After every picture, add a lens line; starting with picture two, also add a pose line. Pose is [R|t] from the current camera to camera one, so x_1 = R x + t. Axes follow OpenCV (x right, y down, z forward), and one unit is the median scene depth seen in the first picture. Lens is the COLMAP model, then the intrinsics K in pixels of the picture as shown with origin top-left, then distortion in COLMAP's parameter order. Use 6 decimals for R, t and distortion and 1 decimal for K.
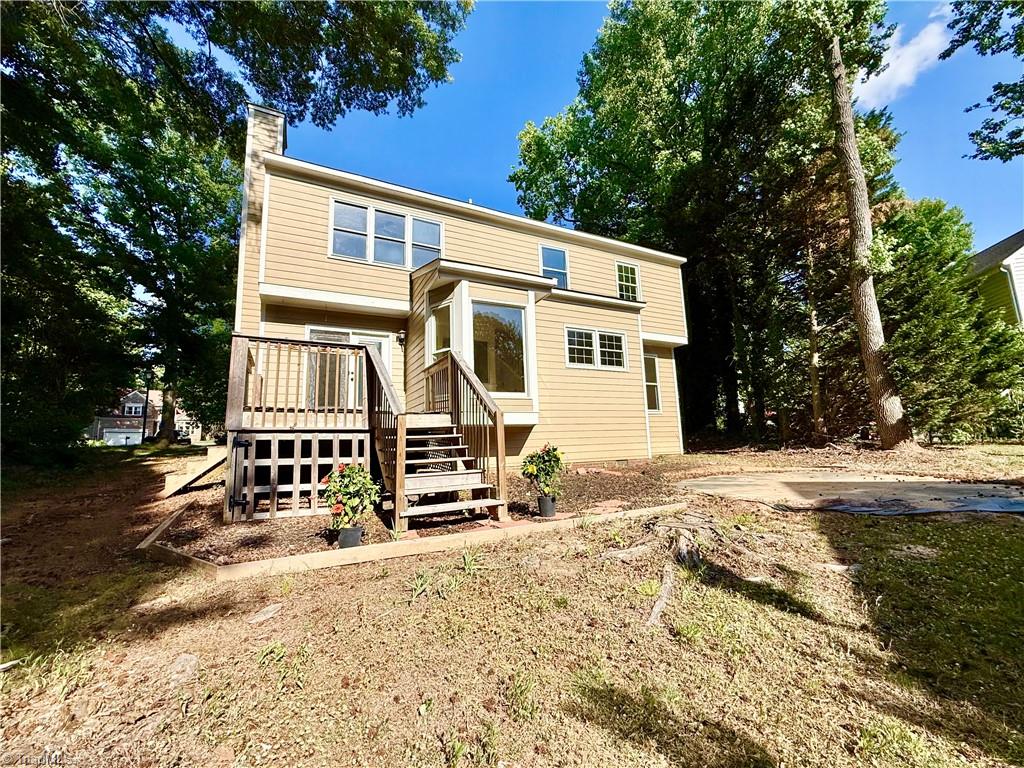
lens RADIAL K [[424.9, 0, 512.0], [0, 424.9, 384.0], [0, 0, 1]] dist [-0.000398, -0.000491]
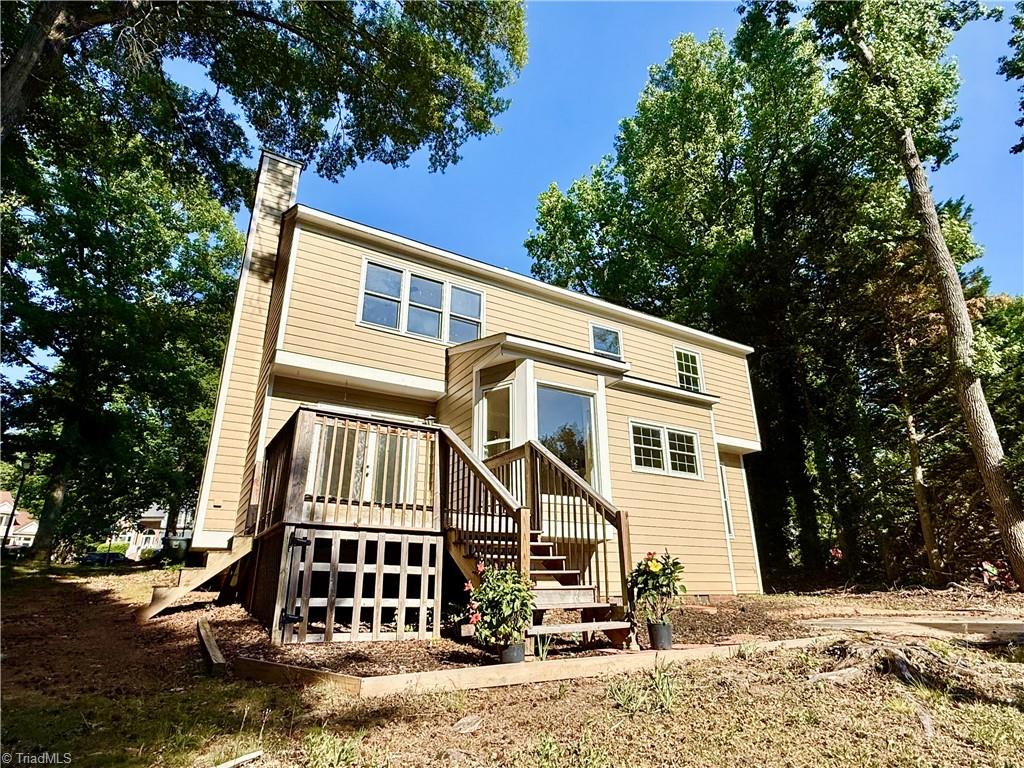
lens RADIAL K [[570.0, 0, 512.0], [0, 570.0, 384.0], [0, 0, 1]] dist [0.003136, 0.001306]
pose [[0.997666, 0.046989, 0.049541, -0.148286], [-0.035858, 0.977998, -0.205509, 0.027538], [-0.058108, 0.203252, 0.977401, -0.068940]]
